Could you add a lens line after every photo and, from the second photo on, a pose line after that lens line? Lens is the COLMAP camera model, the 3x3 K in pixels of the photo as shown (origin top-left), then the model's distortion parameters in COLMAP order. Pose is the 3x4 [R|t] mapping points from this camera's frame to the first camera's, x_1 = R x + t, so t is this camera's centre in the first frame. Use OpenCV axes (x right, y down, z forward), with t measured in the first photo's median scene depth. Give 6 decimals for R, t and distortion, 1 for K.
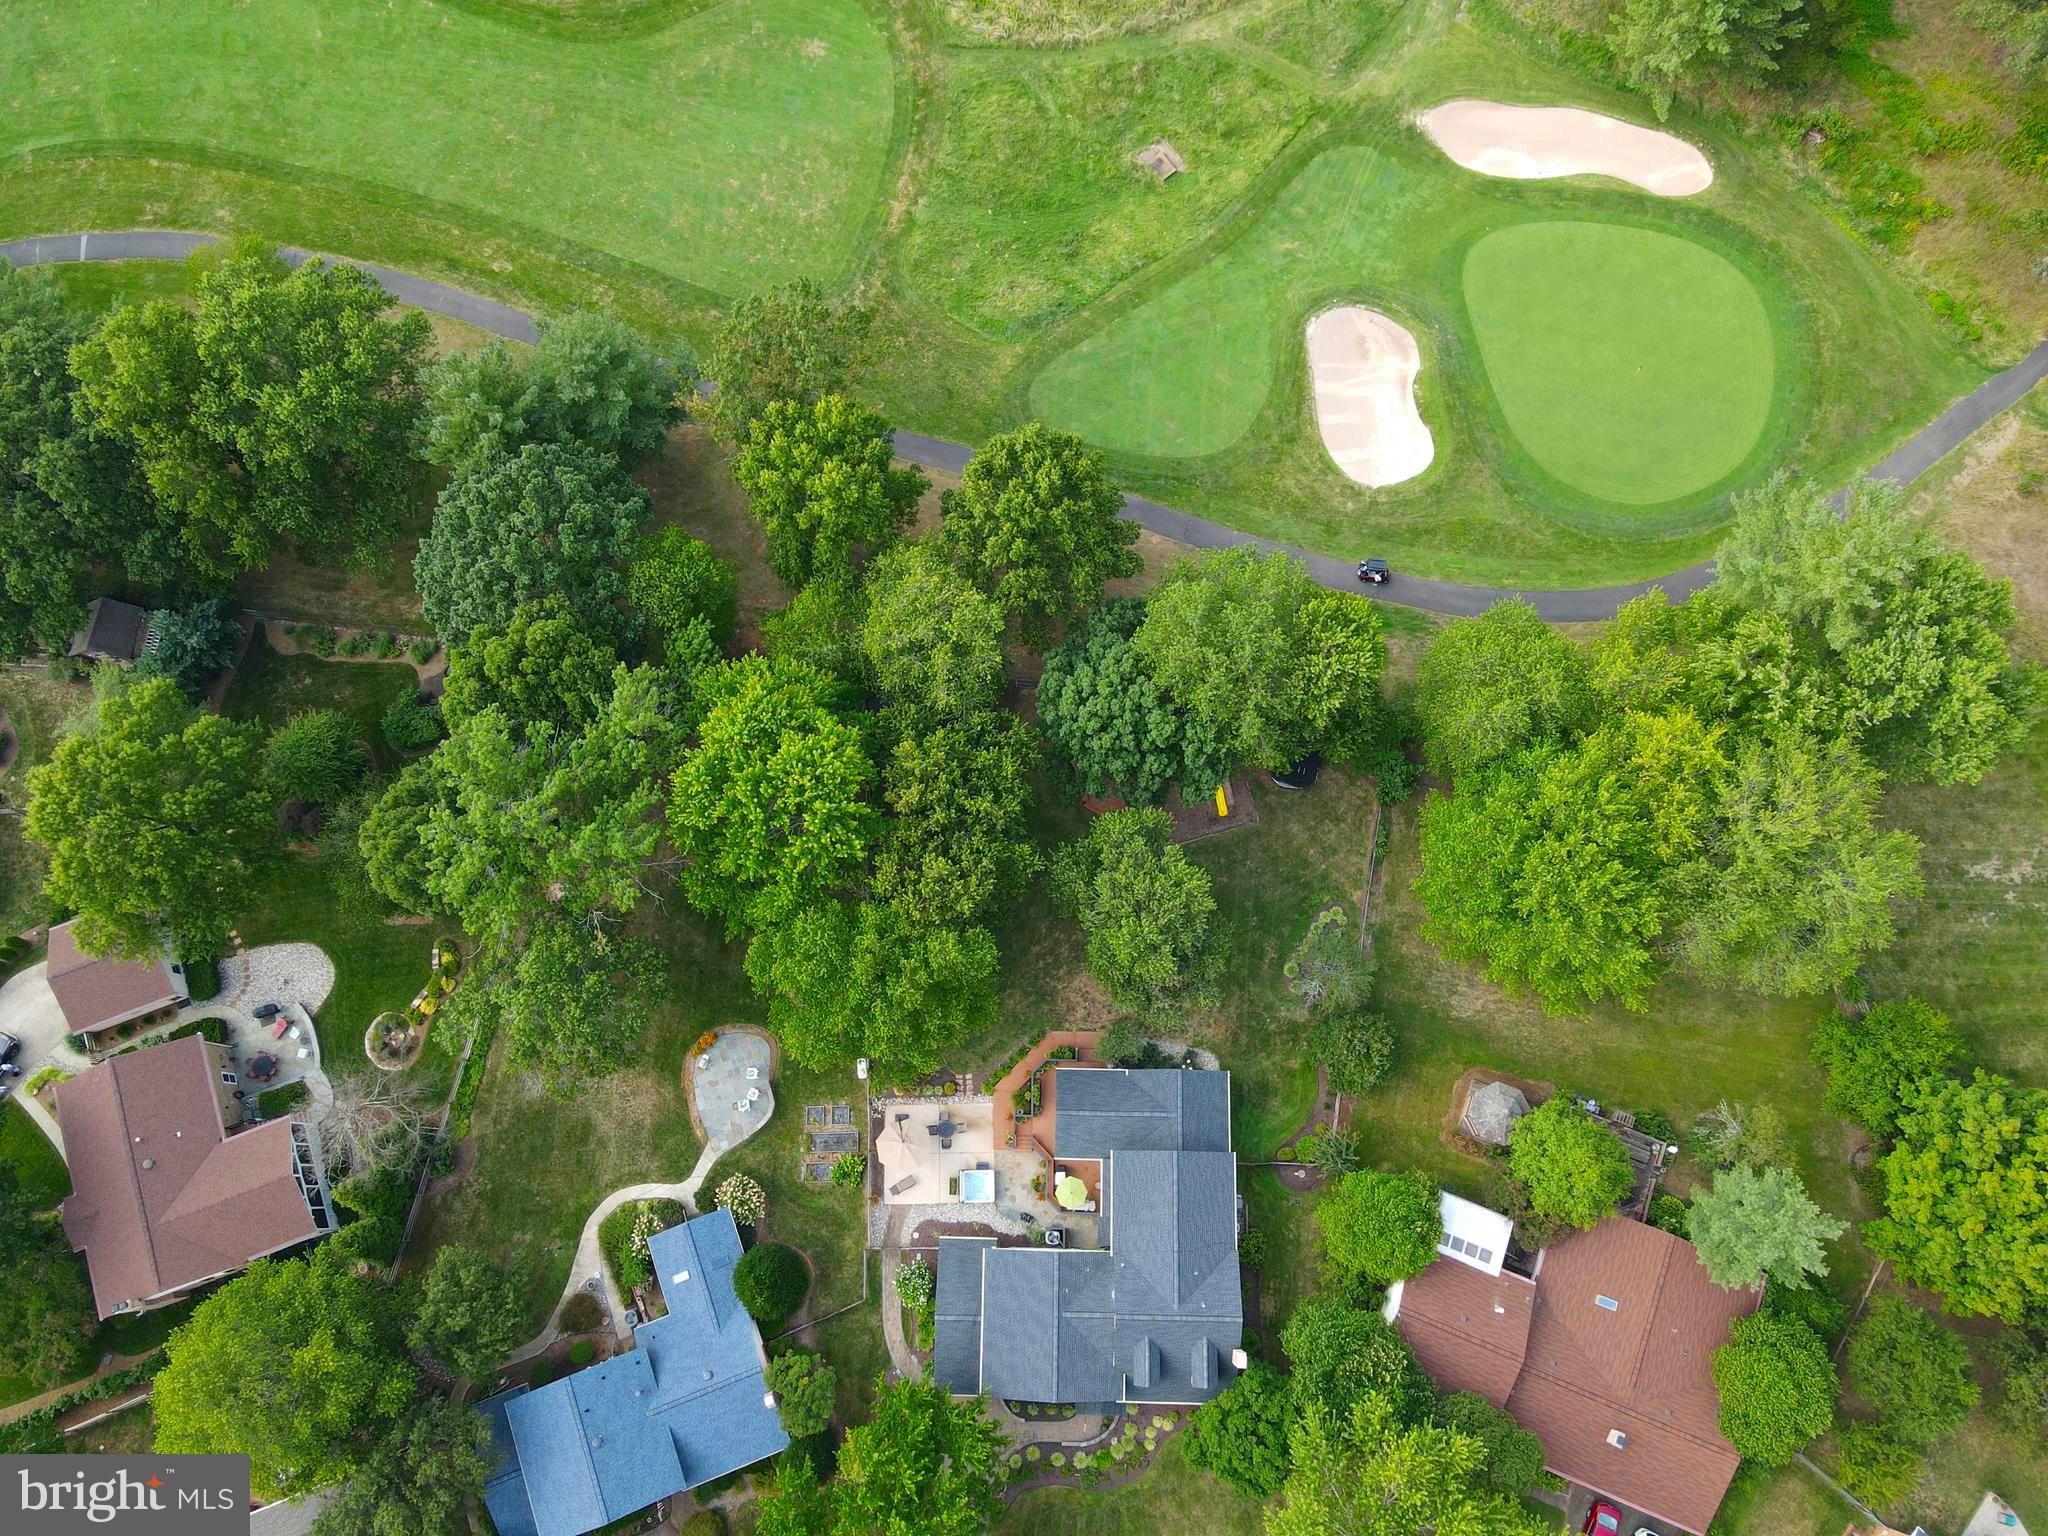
lens RADIAL K [[1480.0, 0, 1022.7], [0, 1480.0, 760.2], [0, 0, 1]] dist [0.009066, 0.018006]
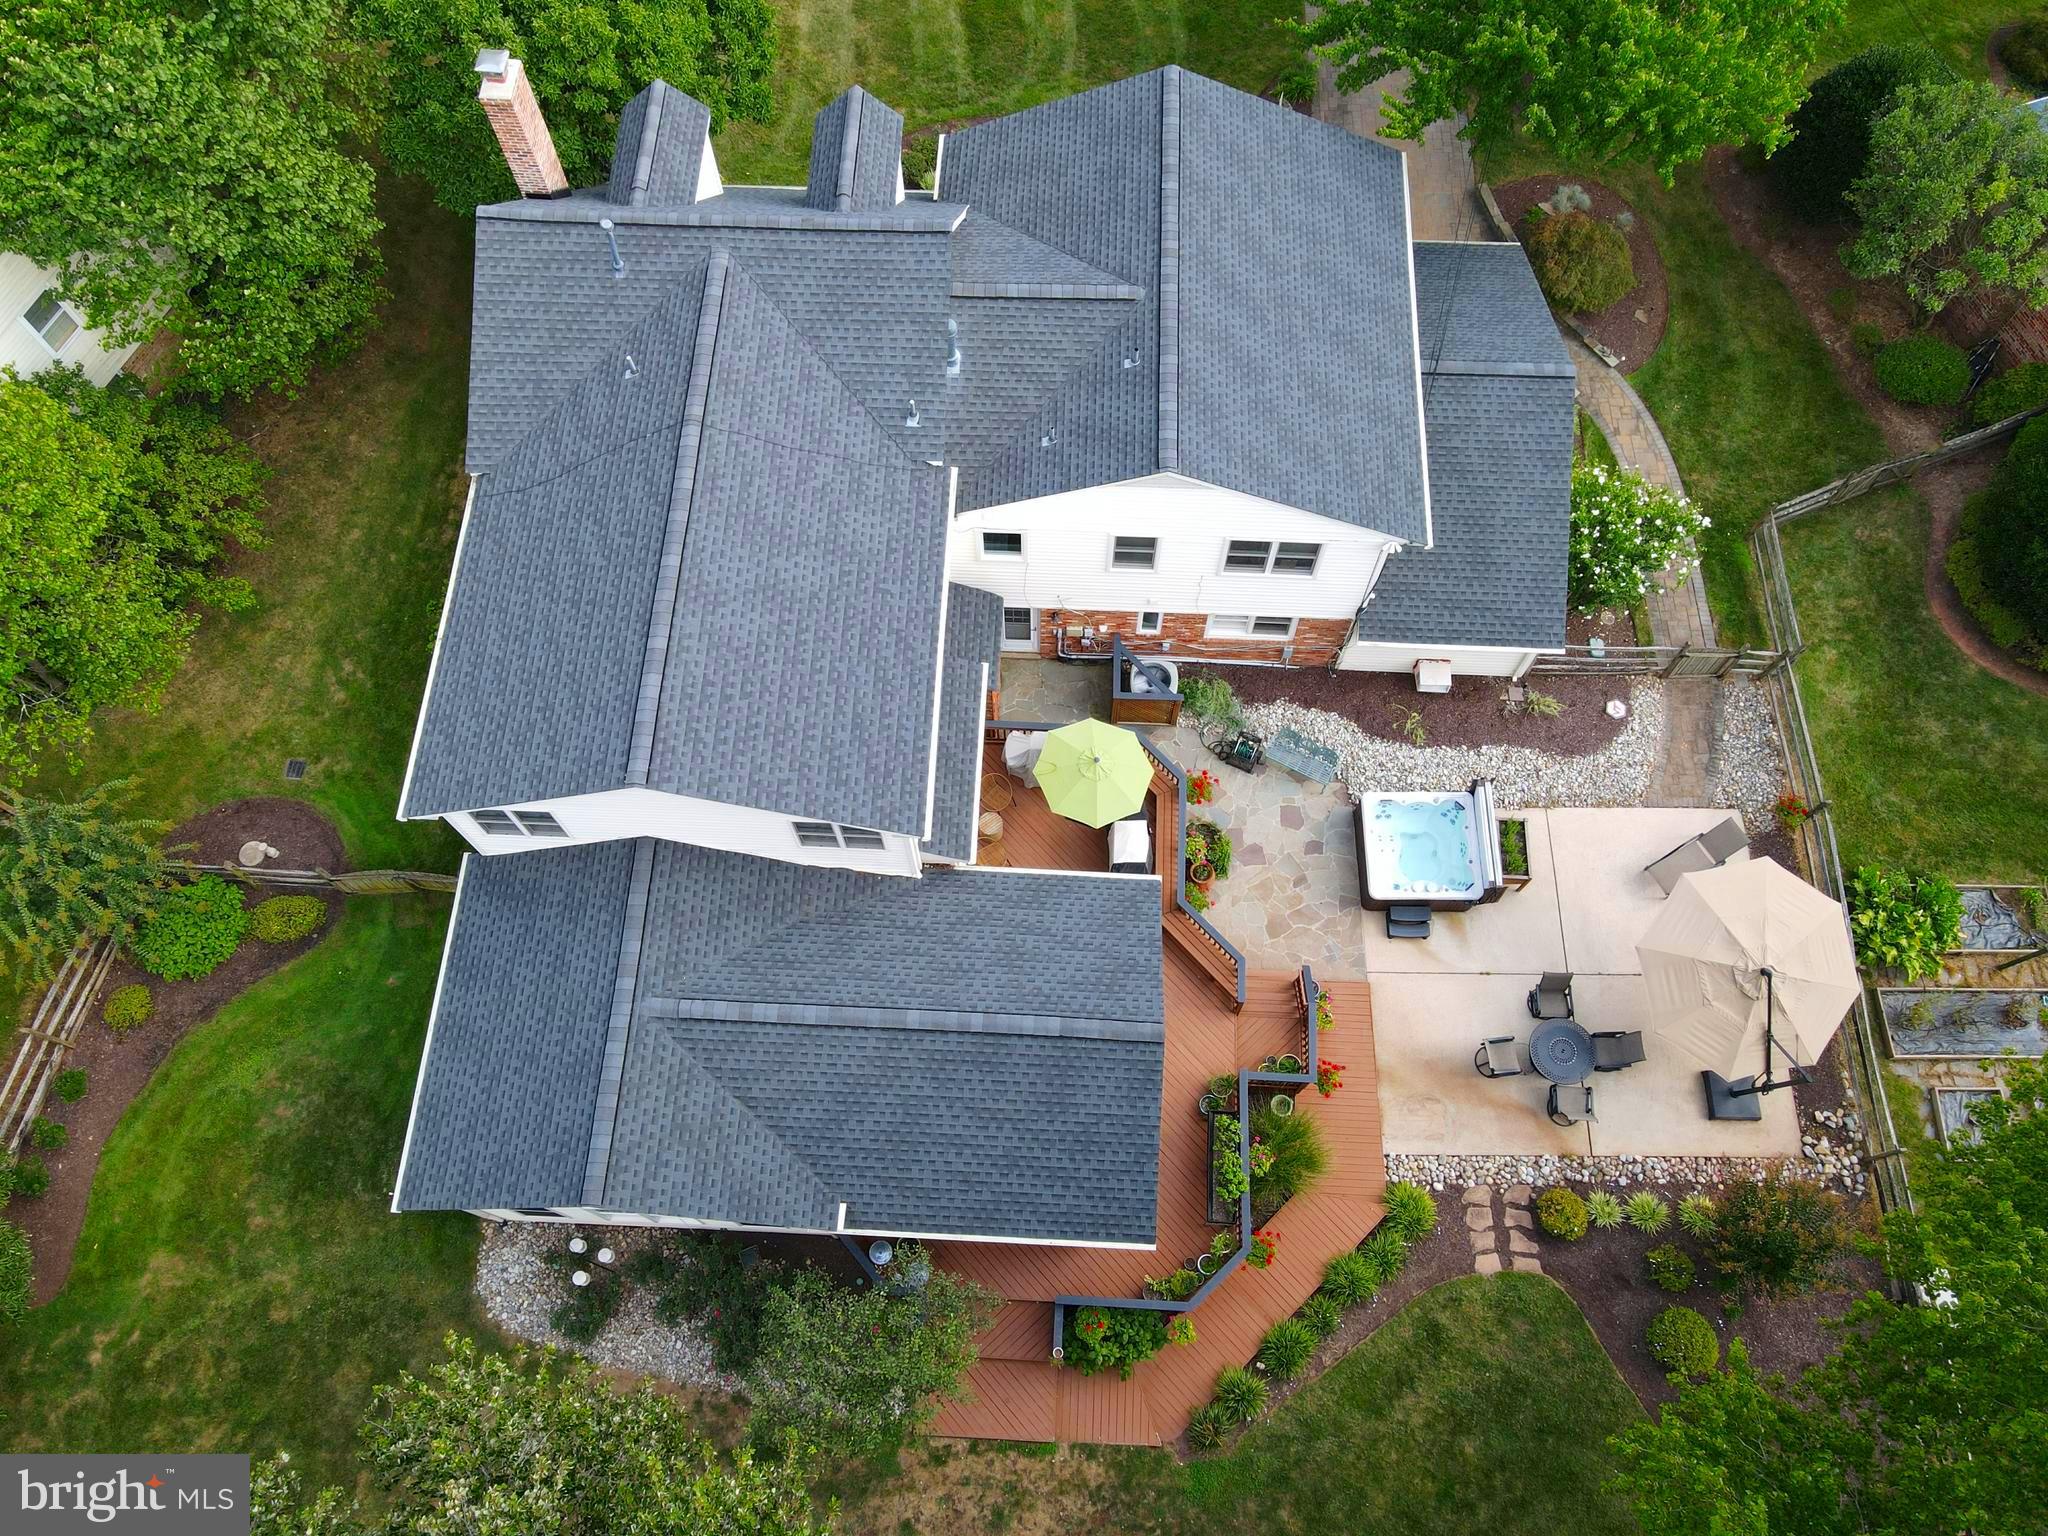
lens RADIAL K [[1480.0, 0, 1024.4], [0, 1480.0, 760.6], [0, 0, 1]] dist [0.009066, 0.018006]
pose [[-0.999189, -0.010287, 0.038931, 0.033540], [0.032481, -0.777346, 0.628235, 0.120941], [0.023800, 0.628990, 0.777049, 0.759303]]
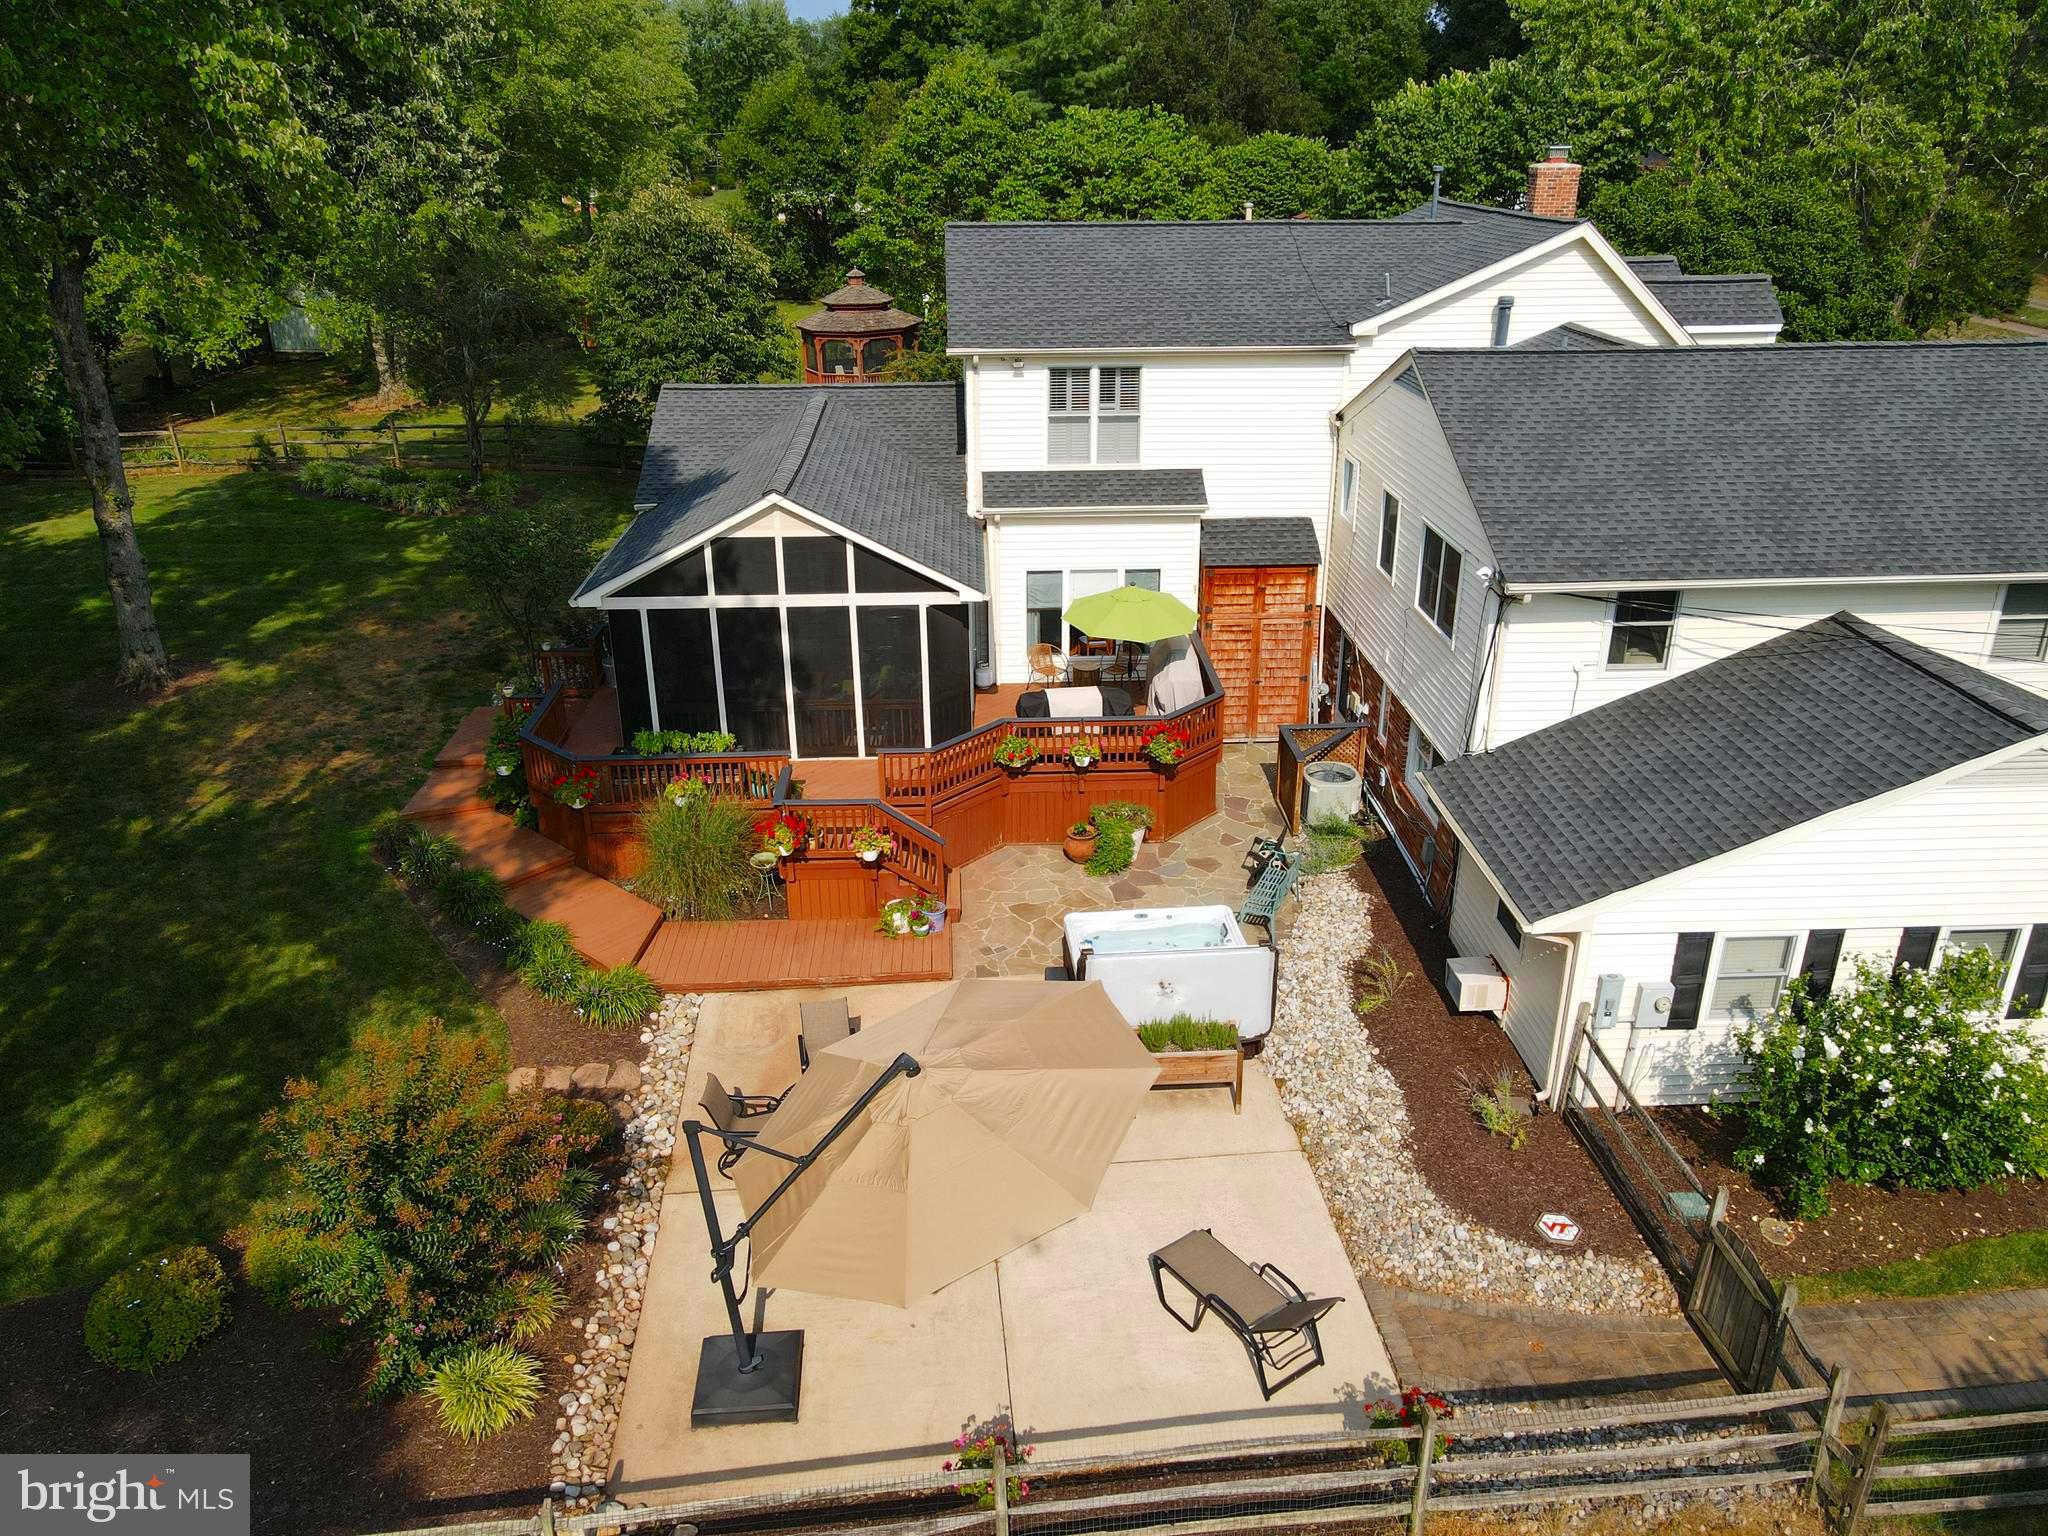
lens RADIAL K [[1480.0, 0, 1020.7], [0, 1480.0, 767.5], [0, 0, 1]] dist [0.009066, 0.018006]
pose [[-0.066881, -0.387165, 0.919581, -0.177744], [0.965054, 0.208942, 0.158158, 0.235004], [-0.253373, 0.898023, 0.359661, 0.904885]]
